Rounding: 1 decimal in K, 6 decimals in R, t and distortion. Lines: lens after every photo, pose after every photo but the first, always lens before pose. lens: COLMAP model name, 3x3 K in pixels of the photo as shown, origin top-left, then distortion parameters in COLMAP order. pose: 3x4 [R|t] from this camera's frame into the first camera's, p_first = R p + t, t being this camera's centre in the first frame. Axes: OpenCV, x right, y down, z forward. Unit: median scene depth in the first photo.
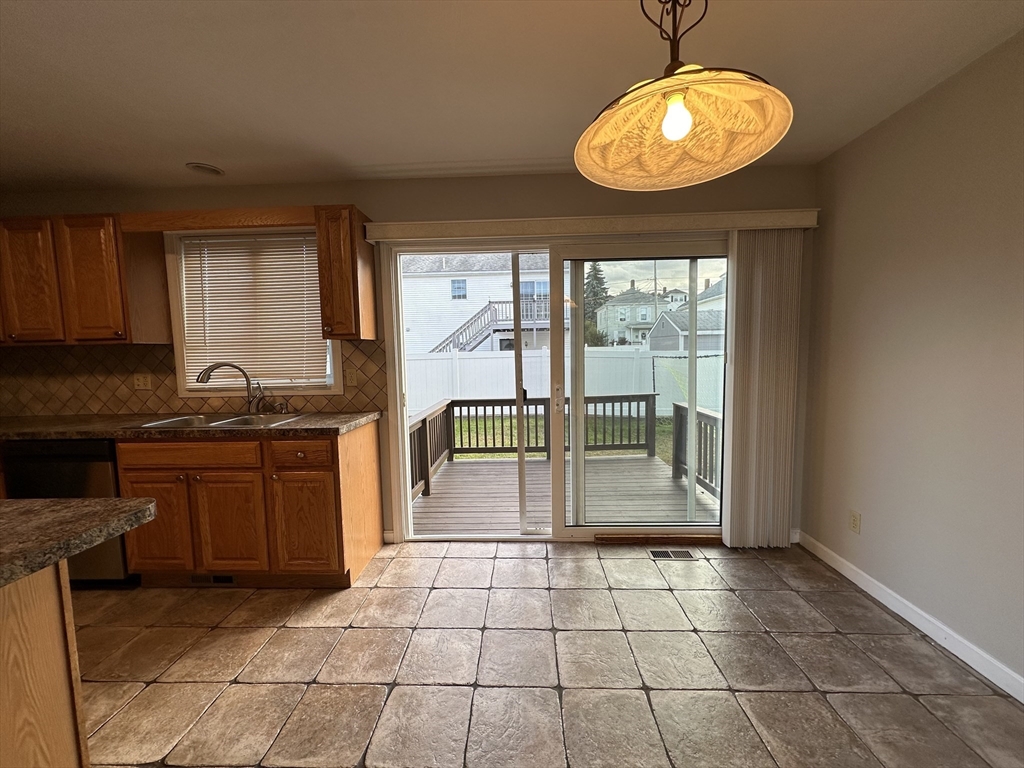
lens RADIAL K [[407.4, 0, 512.0], [0, 407.4, 384.0], [0, 0, 1]] dist [-0.001065, 0.000109]
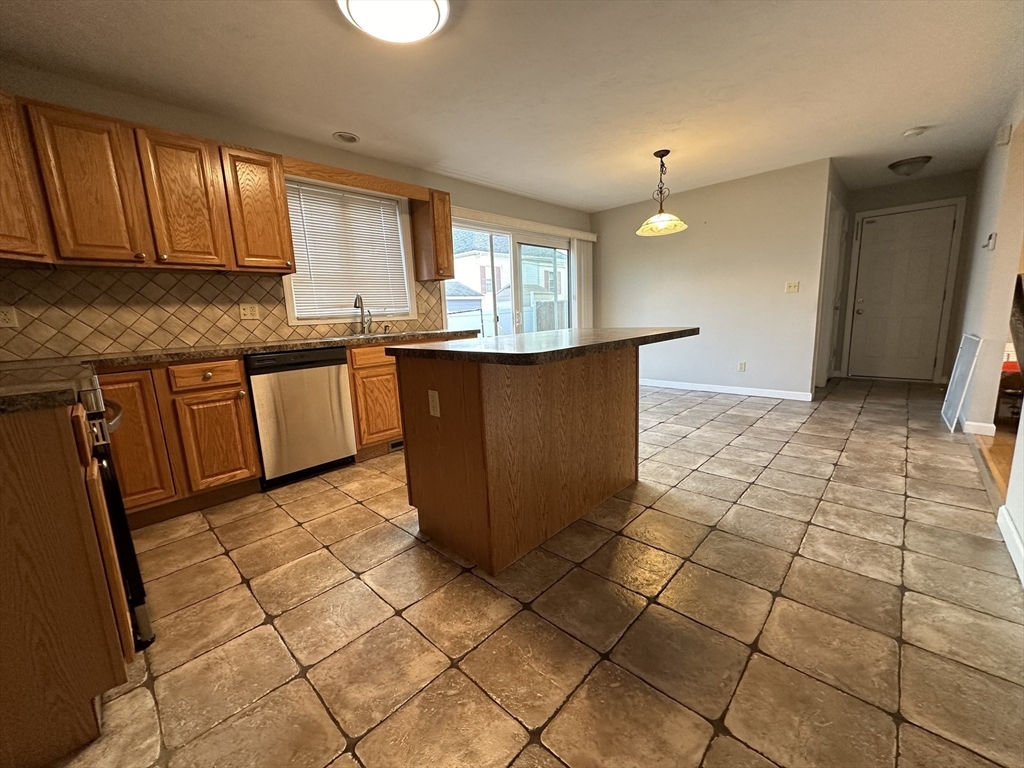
lens RADIAL K [[407.4, 0, 512.0], [0, 407.4, 384.0], [0, 0, 1]] dist [-0.001065, 0.000109]
pose [[0.664471, -0.135097, 0.735001, -1.324275], [0.087850, 0.990826, 0.102699, 0.138442], [-0.742132, -0.003670, 0.670243, -0.218989]]
